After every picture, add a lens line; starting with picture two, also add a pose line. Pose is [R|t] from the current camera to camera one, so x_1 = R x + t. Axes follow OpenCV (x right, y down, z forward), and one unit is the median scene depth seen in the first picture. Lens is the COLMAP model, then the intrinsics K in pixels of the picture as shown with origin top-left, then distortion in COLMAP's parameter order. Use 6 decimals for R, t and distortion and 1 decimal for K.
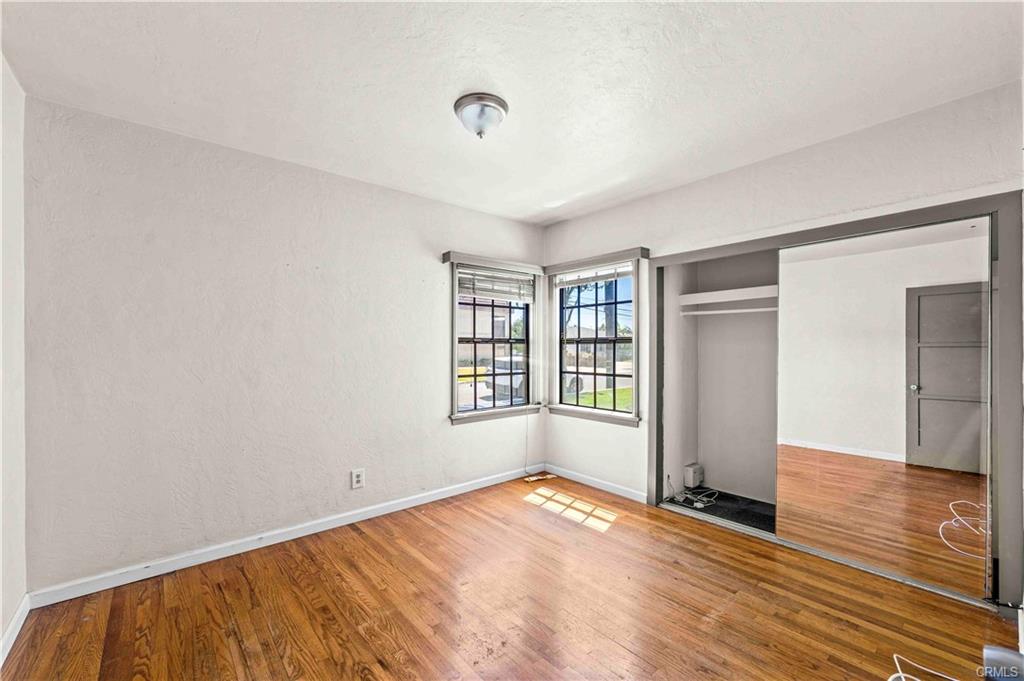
lens RADIAL K [[417.3, 0, 521.9], [0, 417.3, 349.0], [0, 0, 1]] dist [-0.001238, -0.000510]
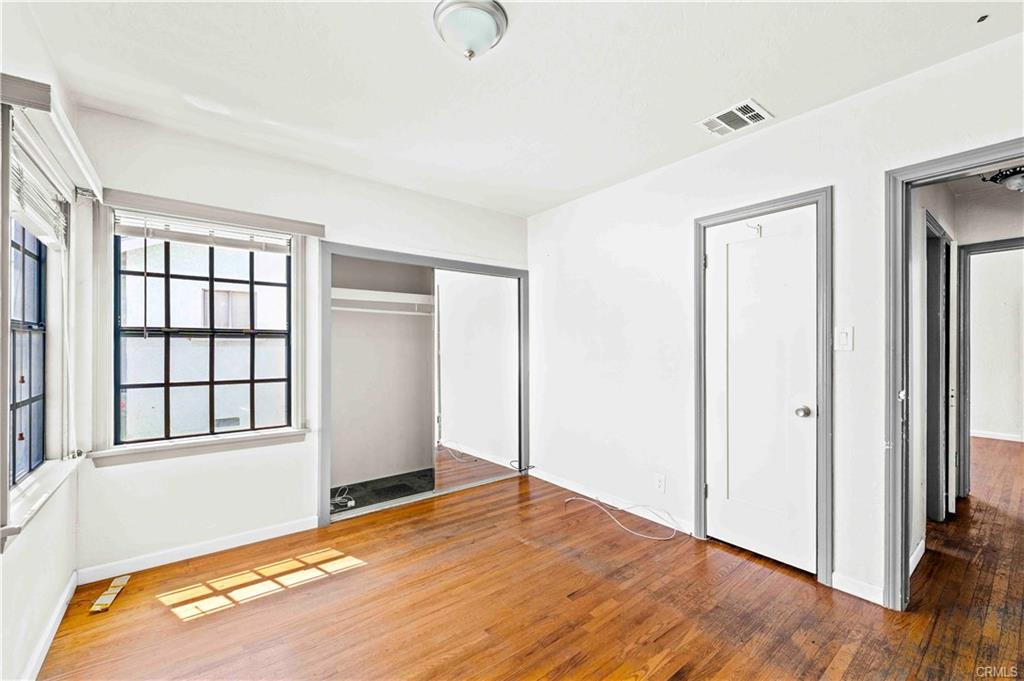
lens RADIAL K [[417.3, 0, 512.6], [0, 417.3, 343.5], [0, 0, 1]] dist [-0.001238, -0.000510]
pose [[0.049979, 0.000489, 0.998750, -0.564744], [-0.005628, 0.999984, -0.000208, -0.006478], [-0.998734, -0.005610, 0.049981, 0.592364]]
